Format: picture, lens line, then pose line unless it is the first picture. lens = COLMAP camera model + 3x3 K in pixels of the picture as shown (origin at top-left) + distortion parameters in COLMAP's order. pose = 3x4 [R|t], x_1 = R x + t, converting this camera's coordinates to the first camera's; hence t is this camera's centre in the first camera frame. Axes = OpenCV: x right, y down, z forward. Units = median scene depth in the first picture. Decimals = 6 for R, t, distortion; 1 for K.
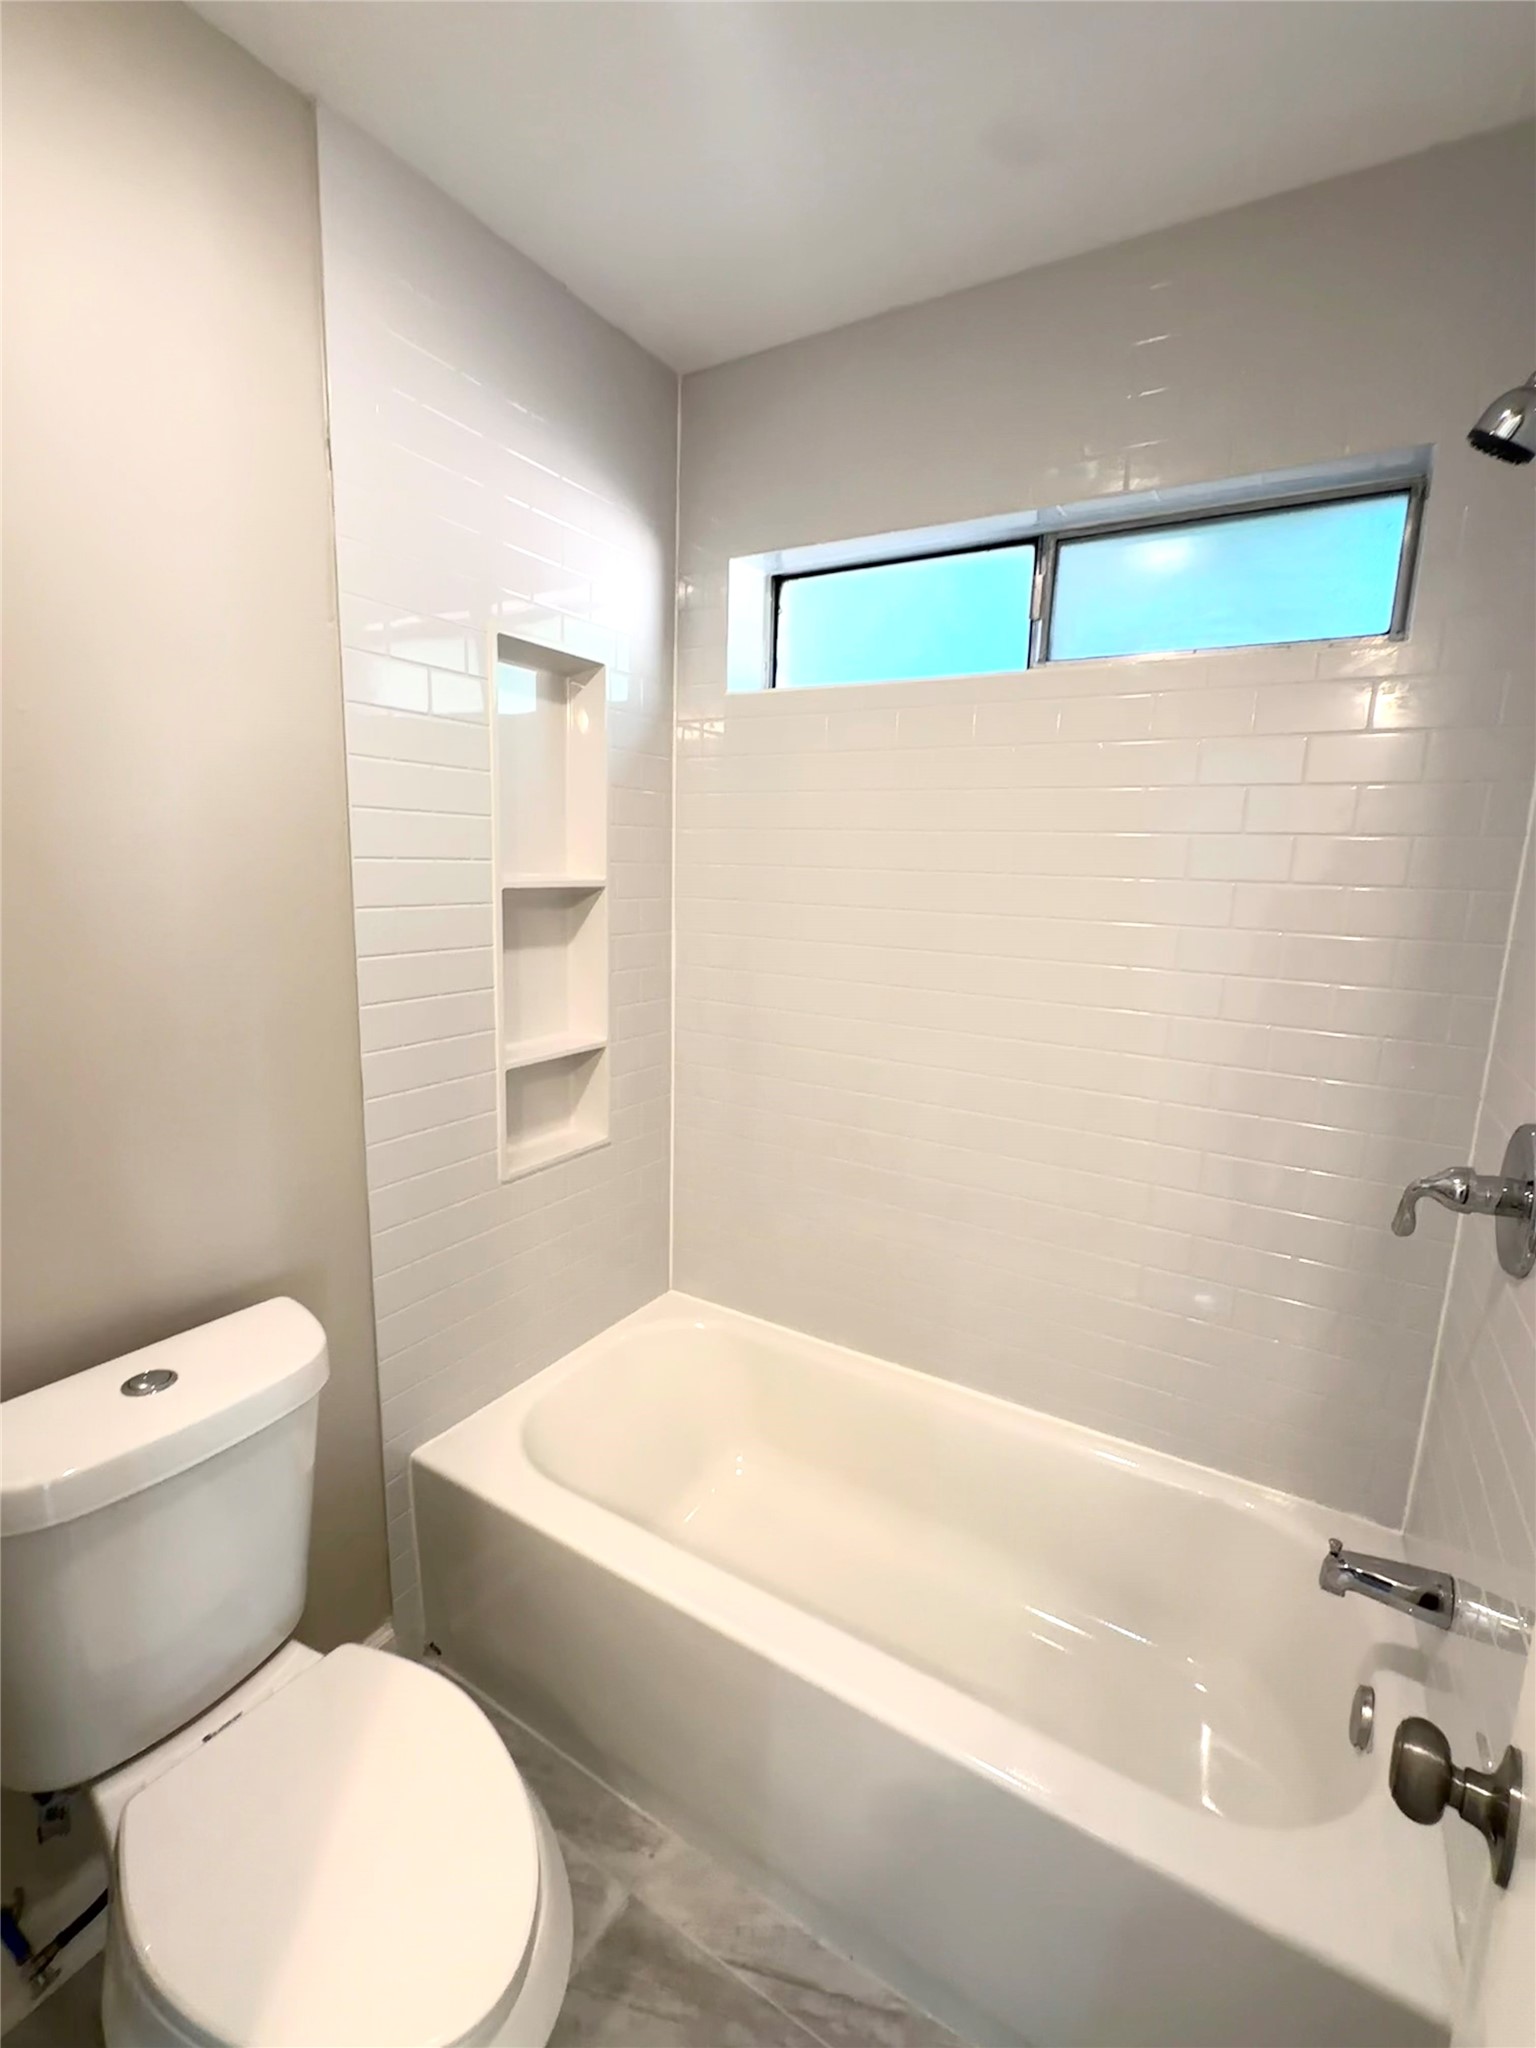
lens RADIAL K [[895.2, 0, 772.8], [0, 895.2, 1016.1], [0, 0, 1]] dist [-0.001479, -0.000053]
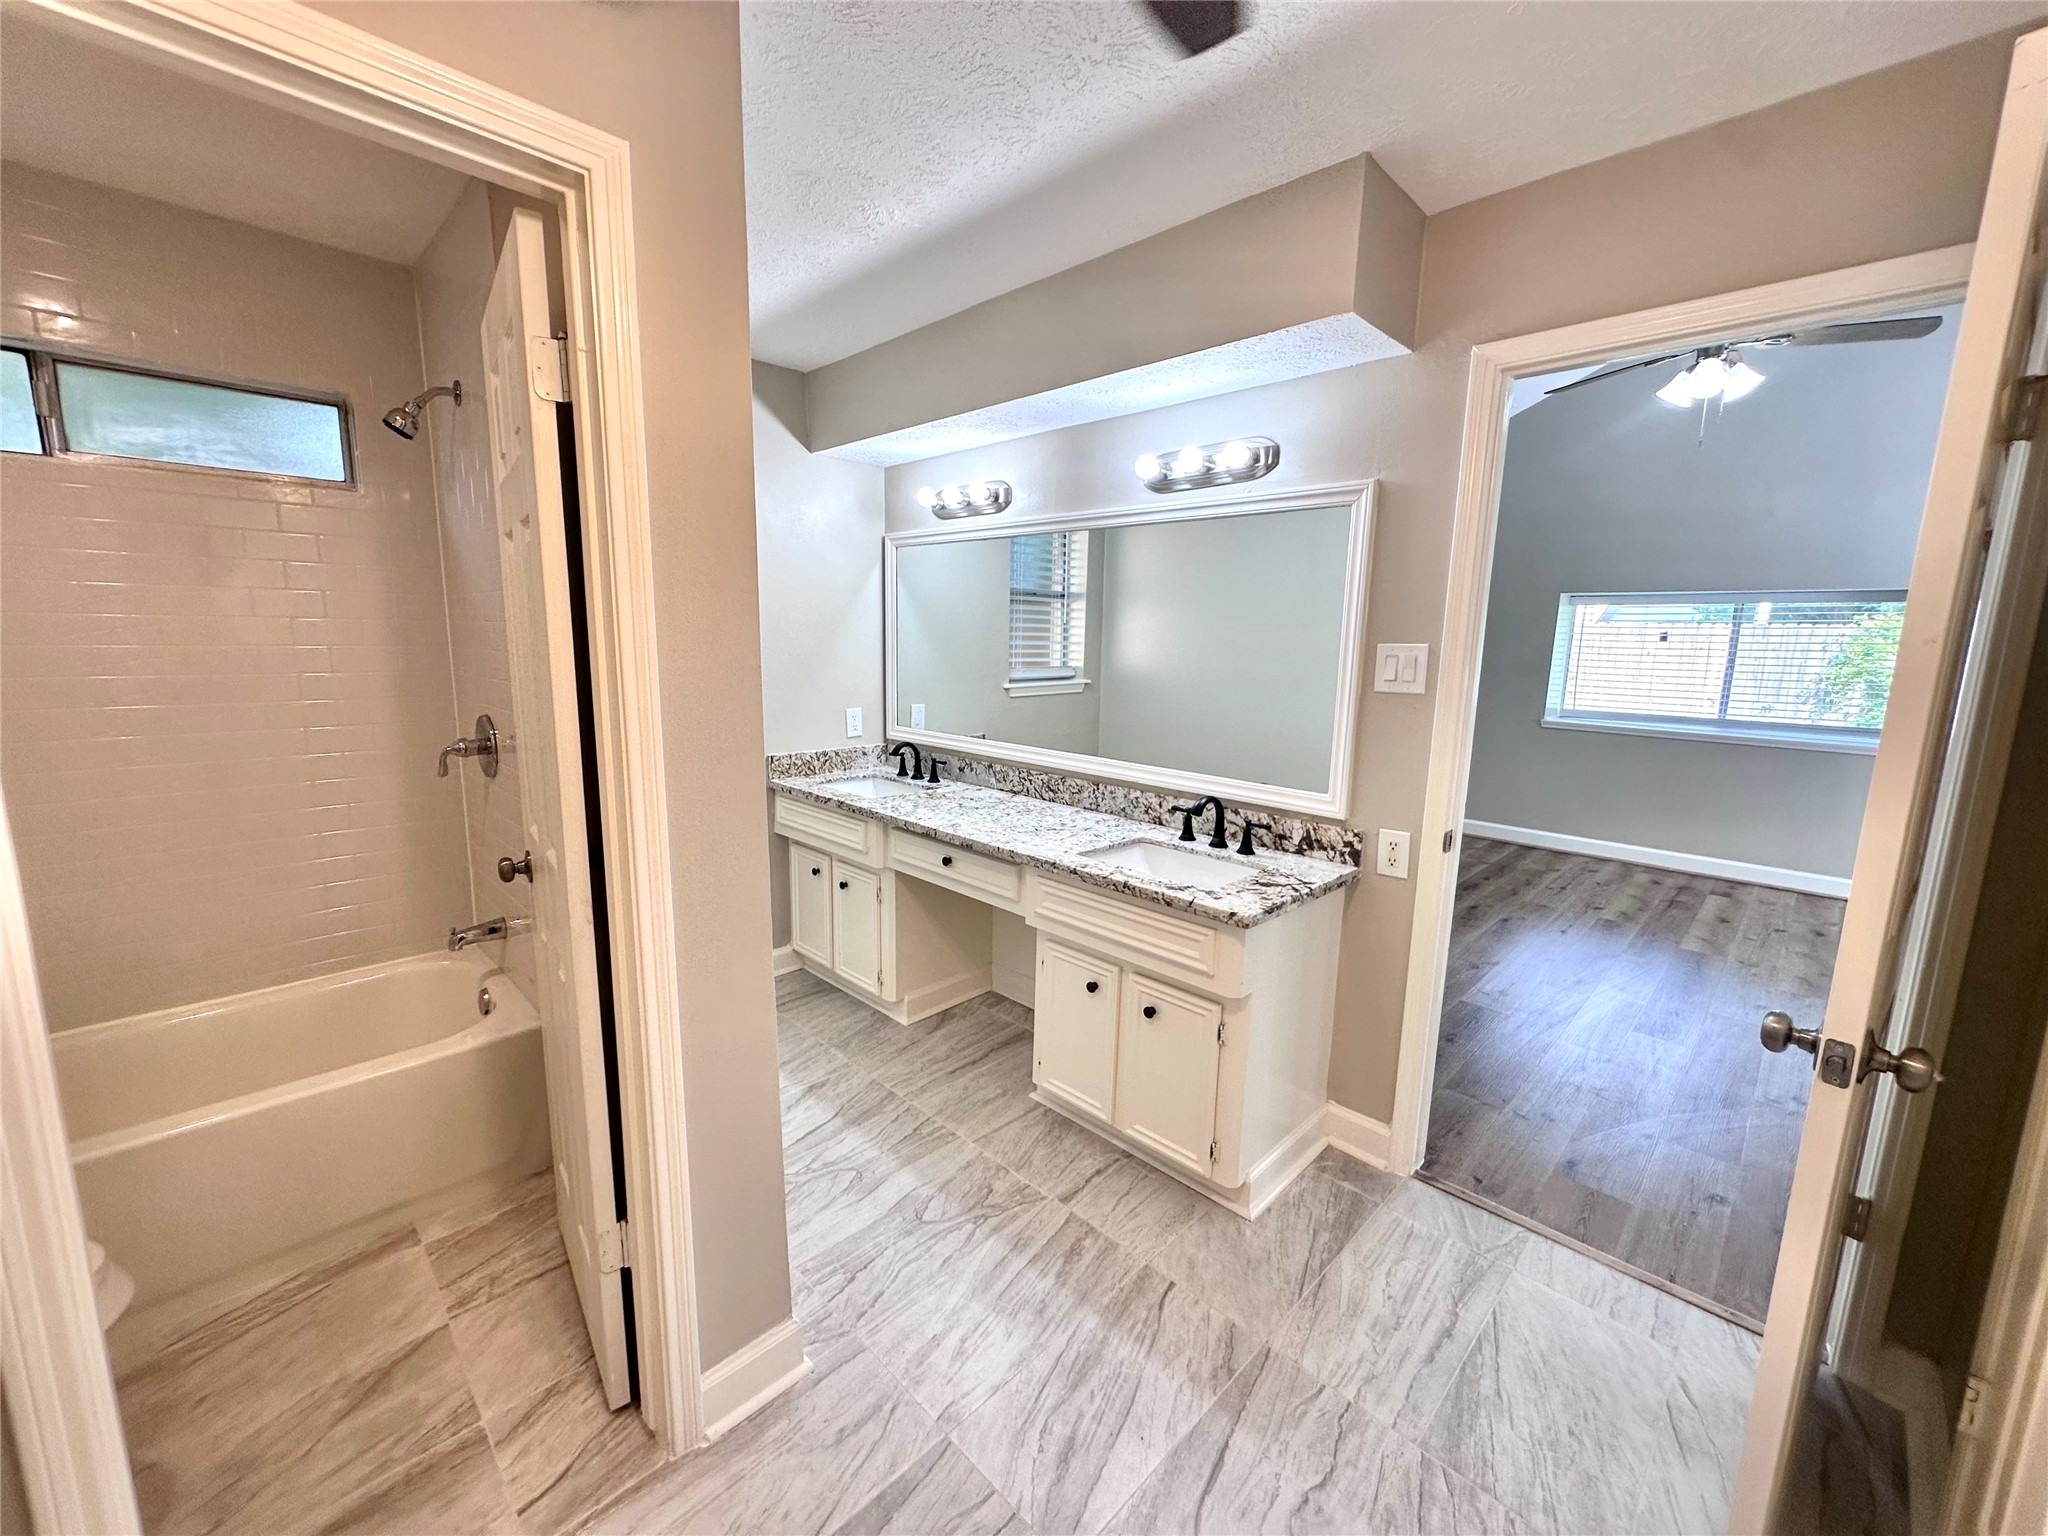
lens RADIAL K [[825.0, 0, 1024.0], [0, 825.0, 768.0], [0, 0, 1]] dist [0.002947, -0.000103]
pose [[0.241030, -0.186303, 0.952468, -0.912837], [0.154981, 0.976197, 0.151725, 0.138800], [-0.958063, 0.111044, 0.264167, -0.937387]]
